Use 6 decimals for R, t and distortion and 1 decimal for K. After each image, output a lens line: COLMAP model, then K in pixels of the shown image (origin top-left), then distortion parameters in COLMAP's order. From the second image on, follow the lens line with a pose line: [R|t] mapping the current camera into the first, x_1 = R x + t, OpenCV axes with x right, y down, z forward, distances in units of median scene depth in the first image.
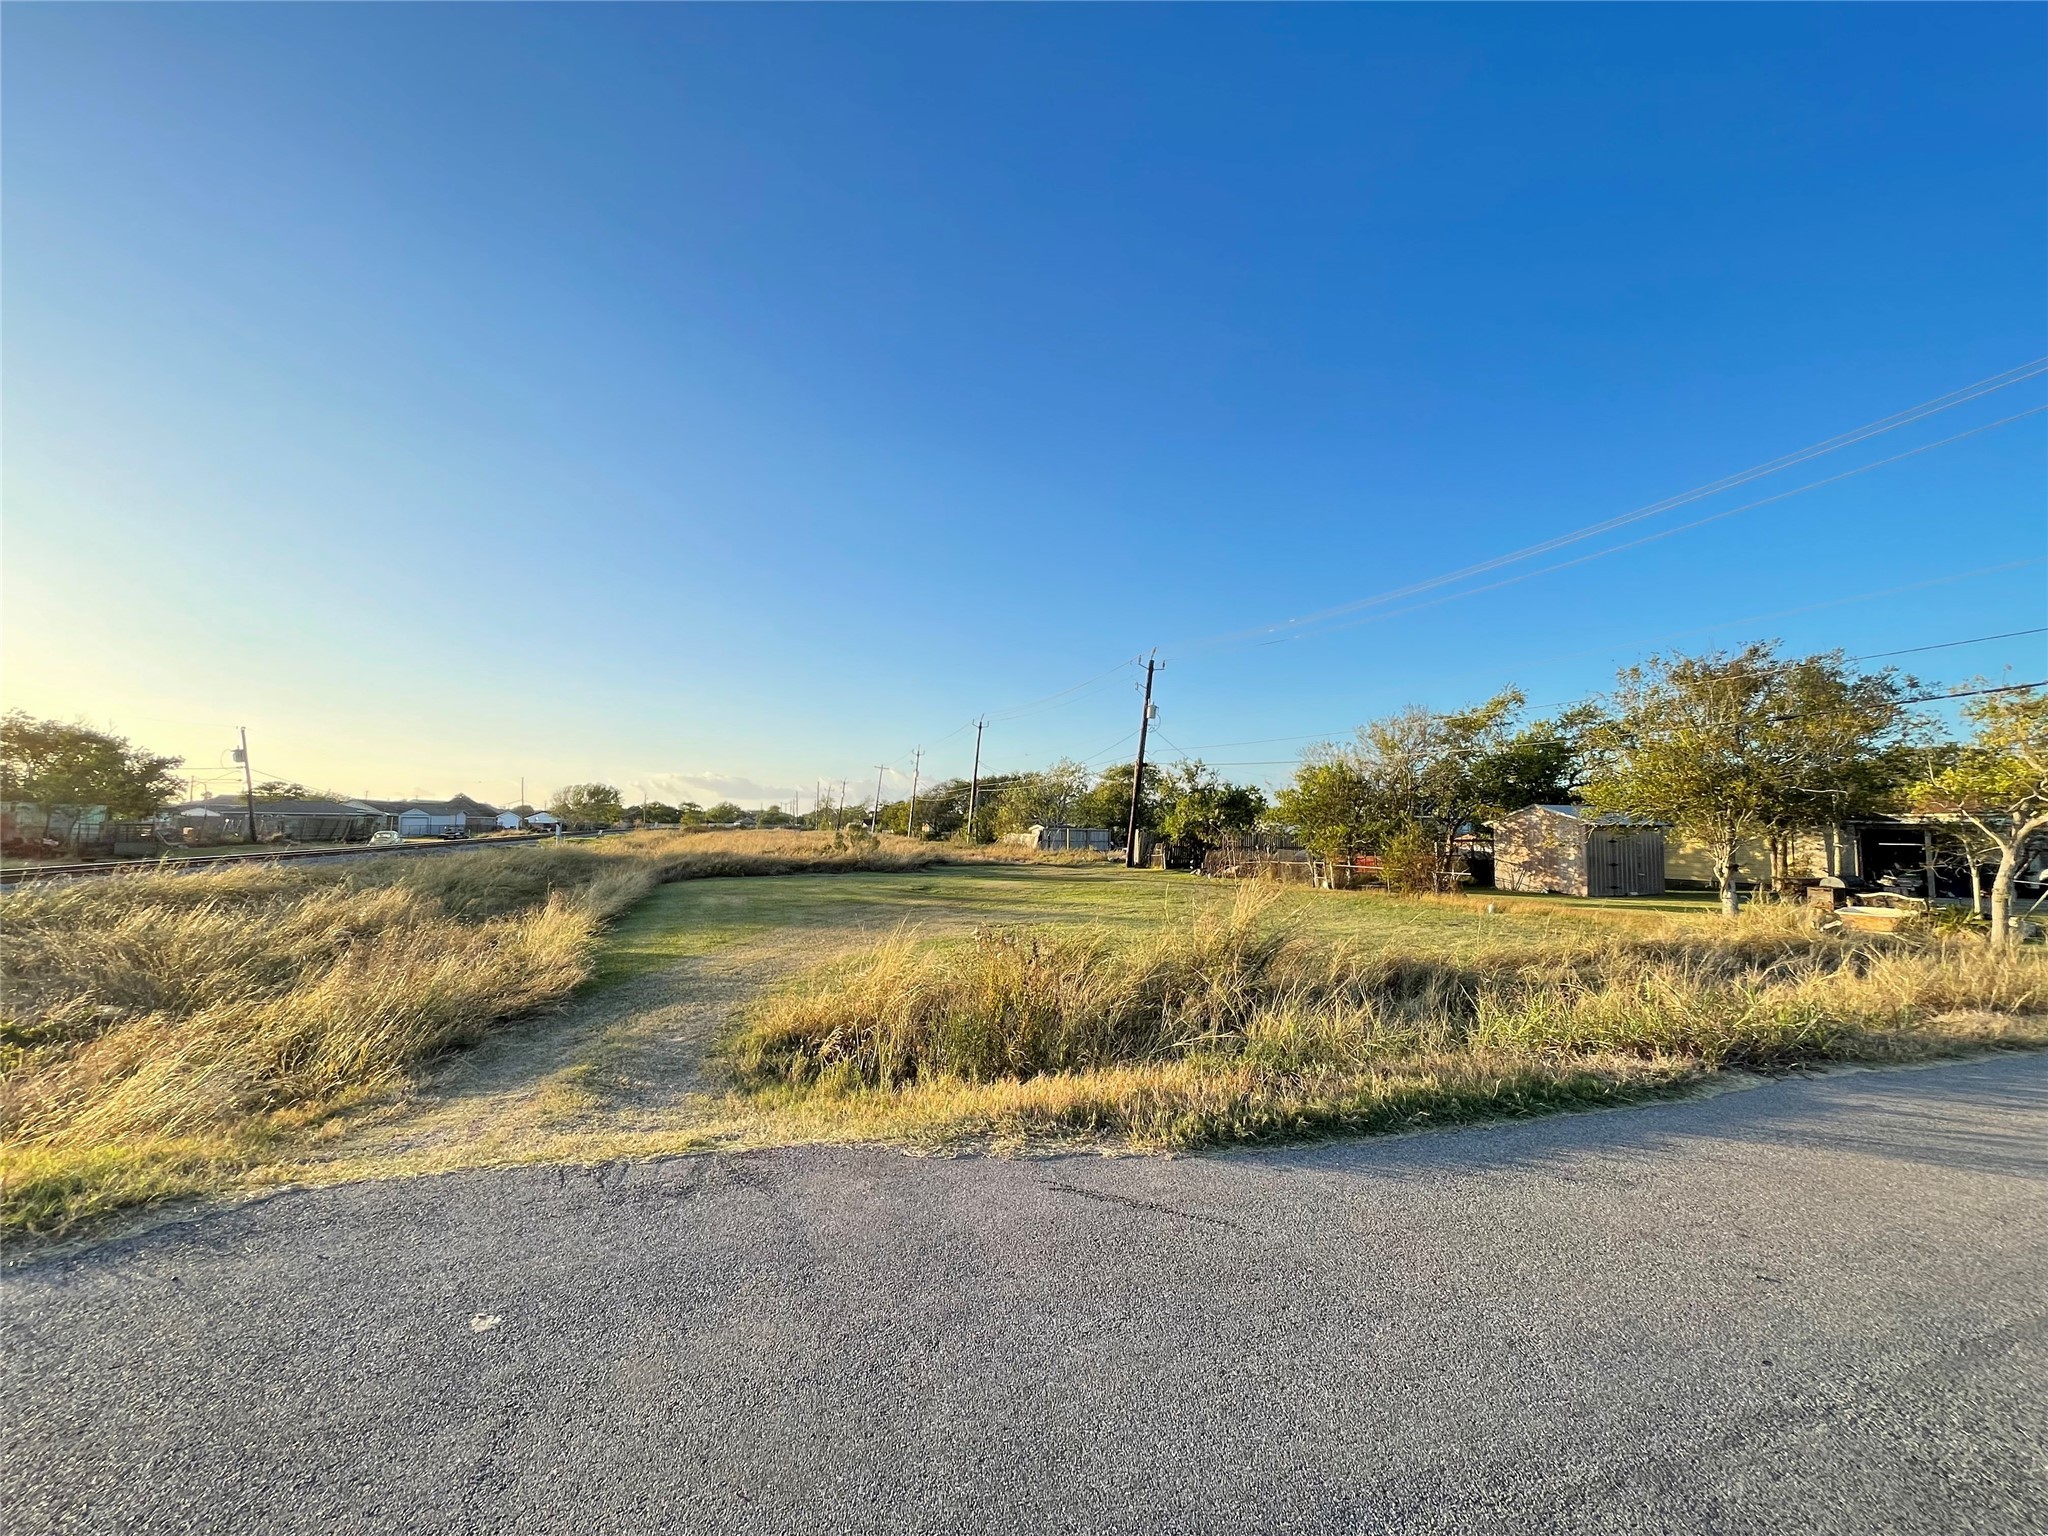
lens RADIAL K [[815.9, 0, 1029.5], [0, 815.9, 778.5], [0, 0, 1]] dist [-0.007376, 0.000836]
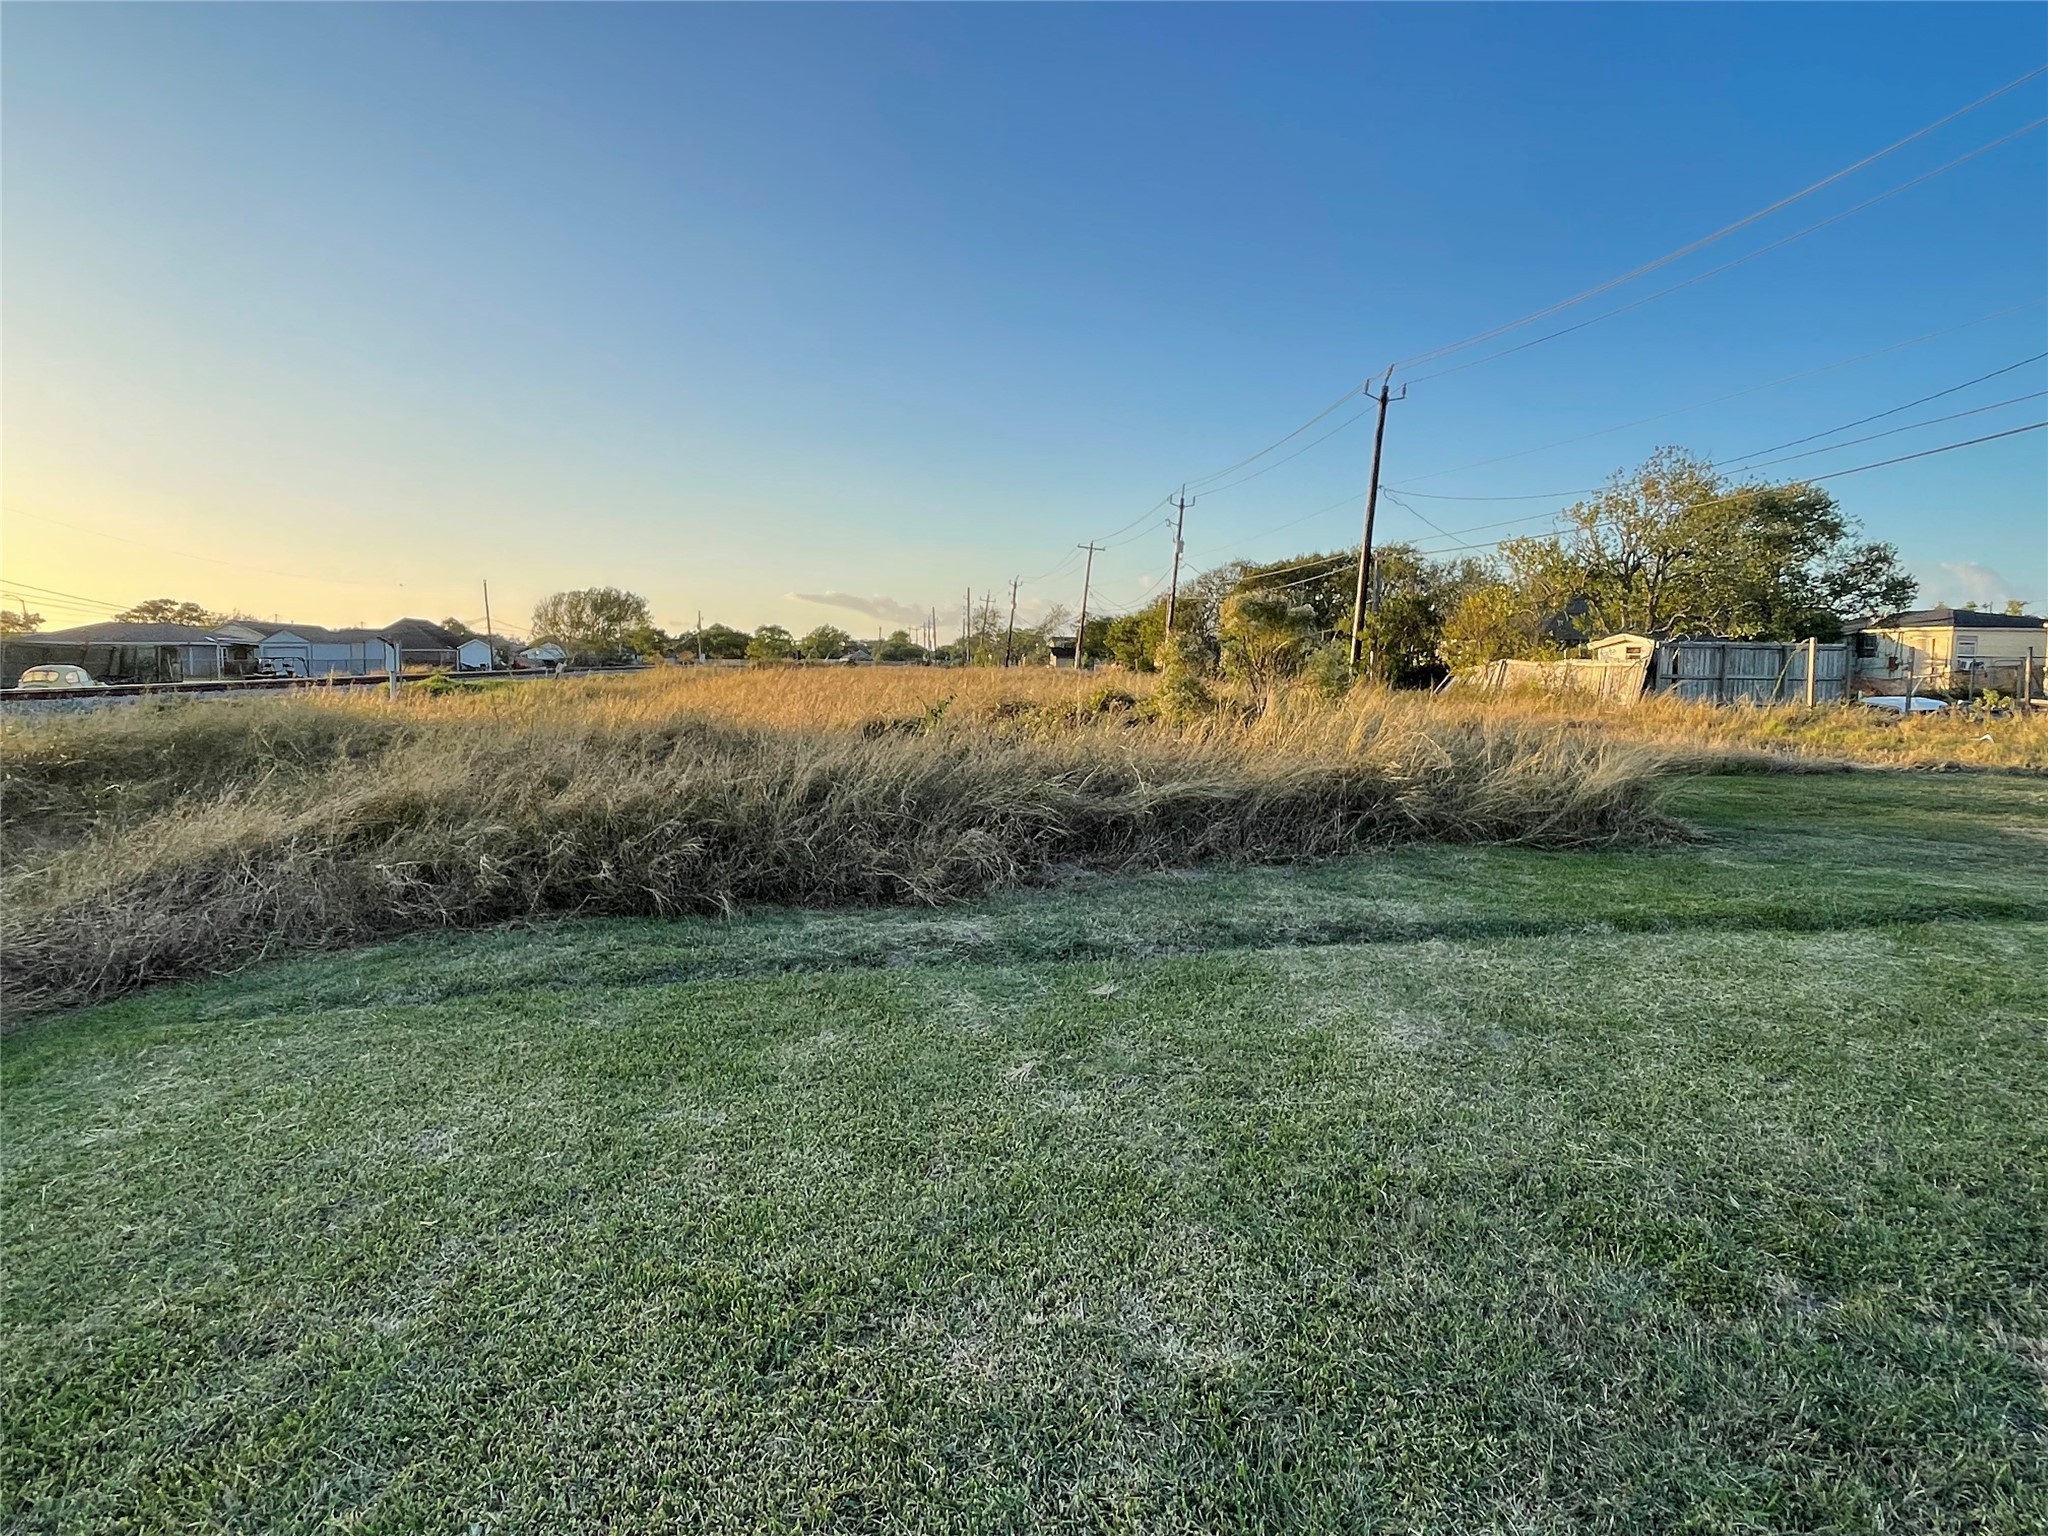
lens RADIAL K [[1182.6, 0, 1017.5], [0, 1182.6, 774.0], [0, 0, 1]] dist [0.000956, -0.000384]
pose [[0.979221, 0.010682, -0.202514, -0.752176], [0.019723, 0.988861, 0.147528, 0.191735], [0.201834, -0.148457, 0.968103, 2.350129]]
